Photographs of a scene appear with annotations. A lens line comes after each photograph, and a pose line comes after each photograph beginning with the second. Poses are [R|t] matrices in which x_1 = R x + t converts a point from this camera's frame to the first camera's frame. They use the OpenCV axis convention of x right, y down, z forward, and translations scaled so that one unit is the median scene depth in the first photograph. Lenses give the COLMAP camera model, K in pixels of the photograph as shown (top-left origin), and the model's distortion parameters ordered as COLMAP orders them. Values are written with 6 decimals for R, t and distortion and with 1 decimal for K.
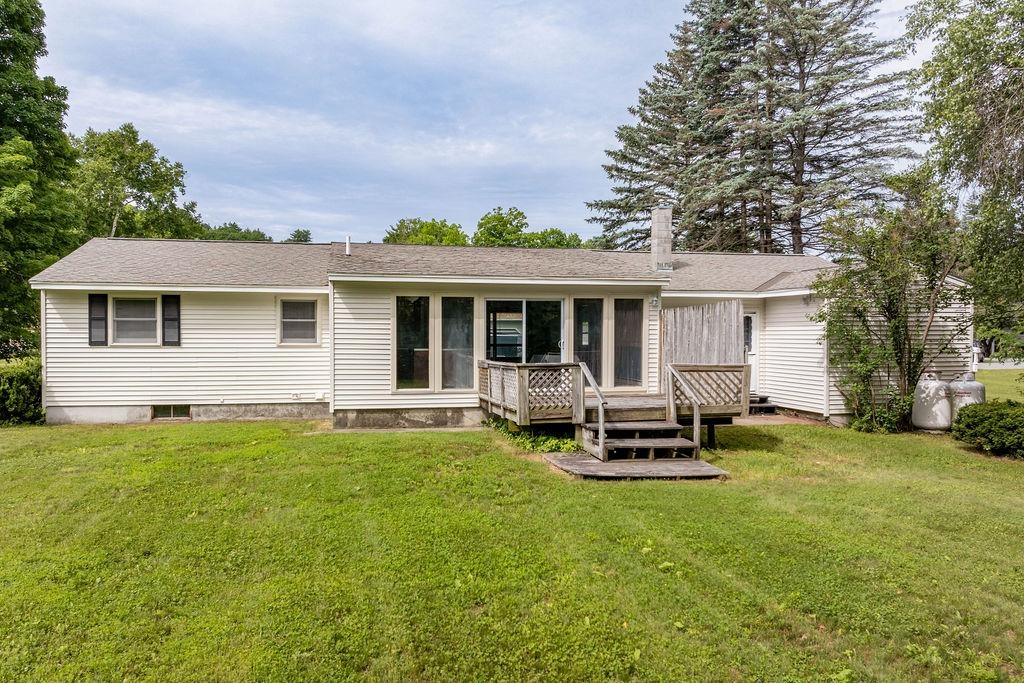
lens RADIAL K [[786.9, 0, 508.8], [0, 786.9, 361.3], [0, 0, 1]] dist [-0.001305, -0.001663]
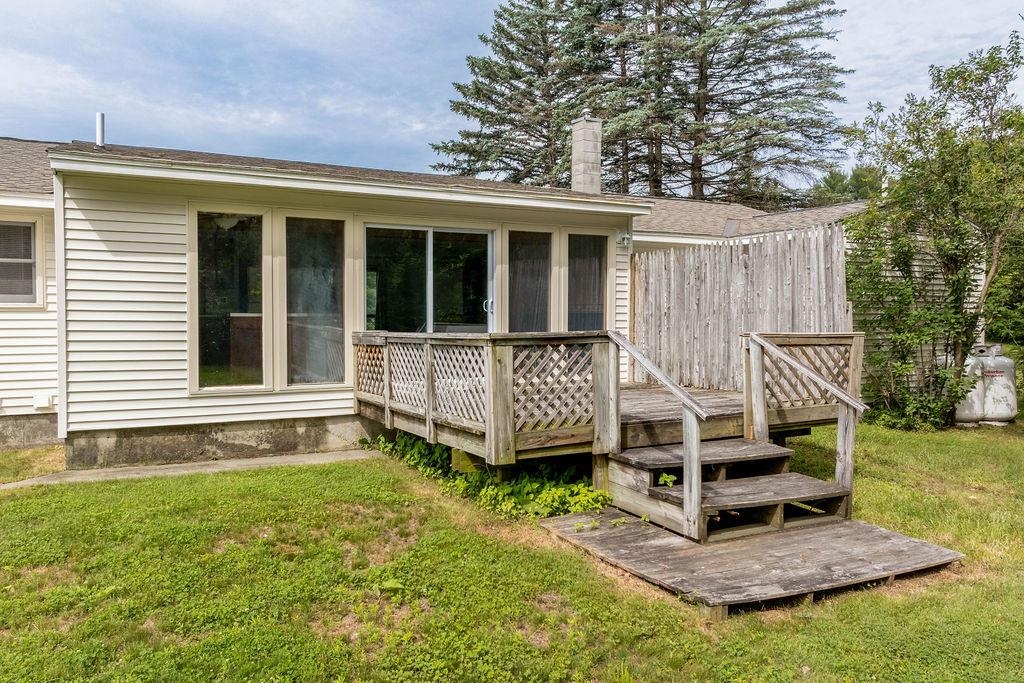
lens RADIAL K [[783.5, 0, 523.5], [0, 783.5, 339.5], [0, 0, 1]] dist [-0.011848, -0.003867]
pose [[0.960283, -0.008911, 0.278886, -0.078201], [0.009580, 0.999954, -0.001034, 0.005537], [-0.278863, 0.003664, 0.960324, 0.425945]]
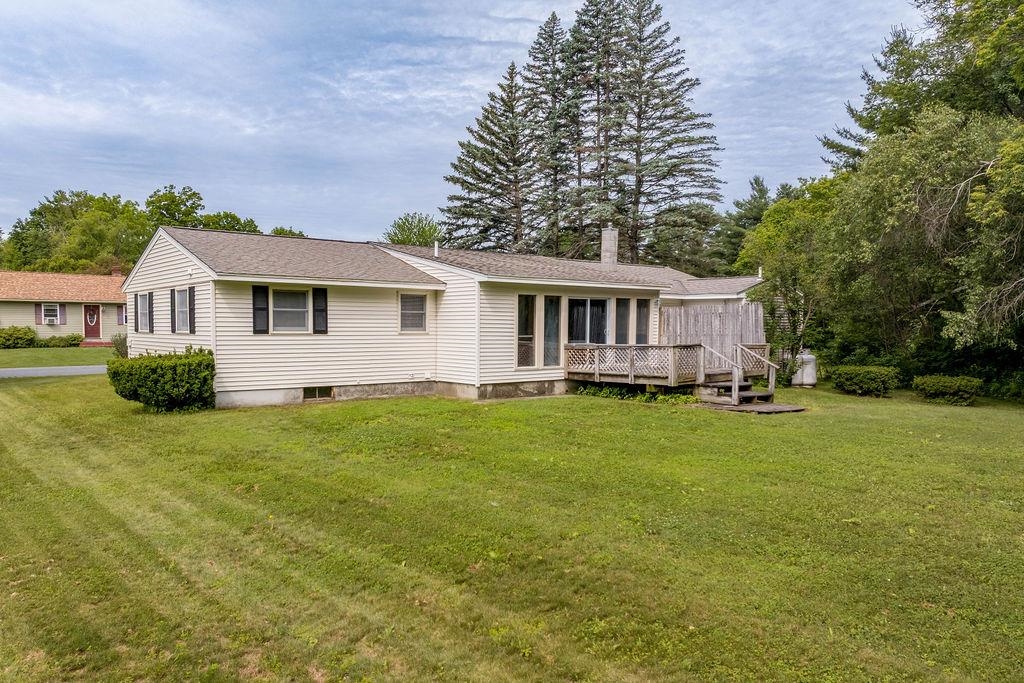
lens RADIAL K [[783.5, 0, 523.5], [0, 783.5, 339.5], [0, 0, 1]] dist [-0.011848, -0.003867]
pose [[0.876002, -0.006820, 0.482260, -0.731387], [0.013340, 0.999860, -0.010091, 0.003808], [-0.482123, 0.015273, 0.875970, -0.116197]]
